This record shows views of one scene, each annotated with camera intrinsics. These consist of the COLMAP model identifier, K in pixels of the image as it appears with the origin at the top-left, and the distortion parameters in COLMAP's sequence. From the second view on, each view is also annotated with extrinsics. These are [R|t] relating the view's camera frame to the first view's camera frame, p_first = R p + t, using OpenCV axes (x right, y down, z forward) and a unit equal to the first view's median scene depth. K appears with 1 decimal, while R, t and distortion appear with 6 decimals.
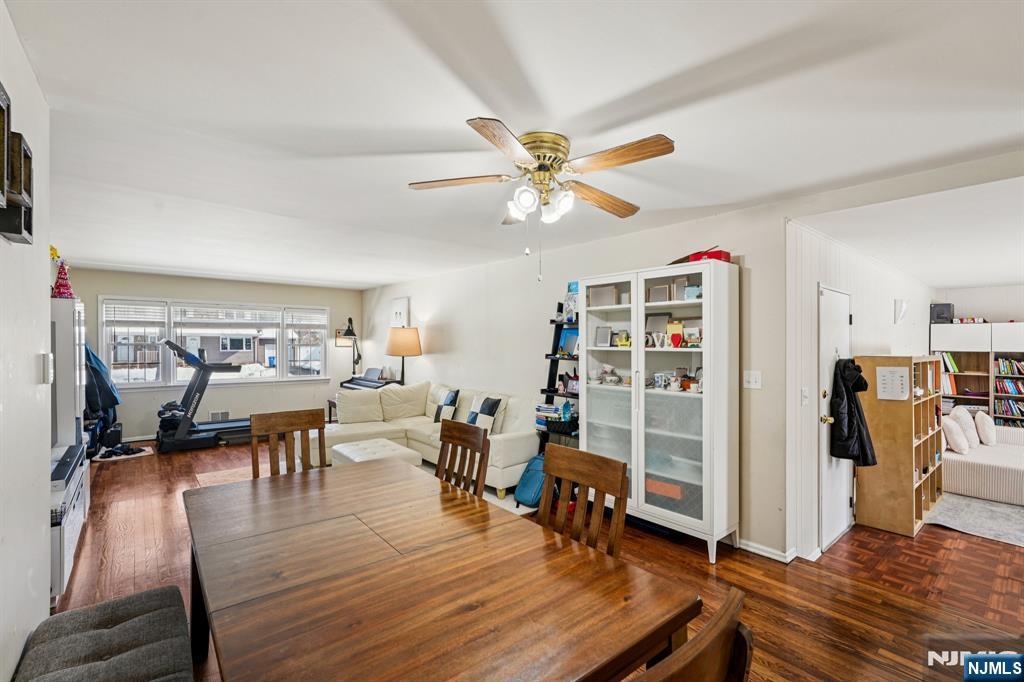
lens RADIAL K [[454.3, 0, 512.0], [0, 454.3, 338.1], [0, 0, 1]] dist [-0.020361, 0.012595]
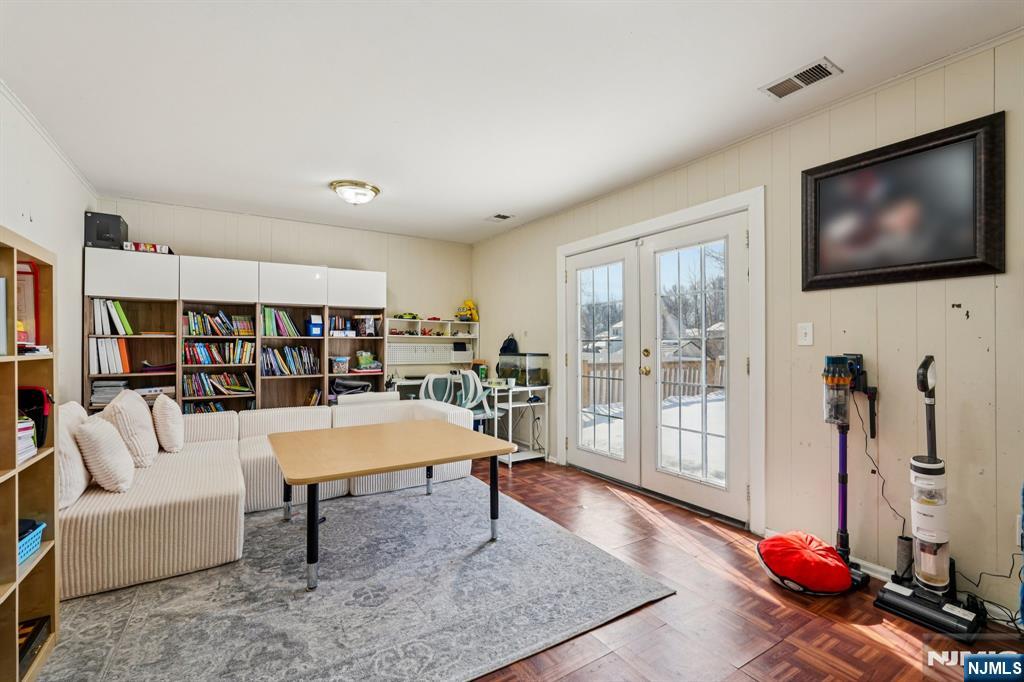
lens RADIAL K [[450.9, 0, 512.0], [0, 450.9, 341.0], [0, 0, 1]] dist [-0.002477, 0.000514]
pose [[0.130501, -0.004139, 0.991440, 0.490410], [-0.004852, 0.999977, 0.004813, 0.082538], [-0.991436, -0.005438, 0.130478, 0.447873]]
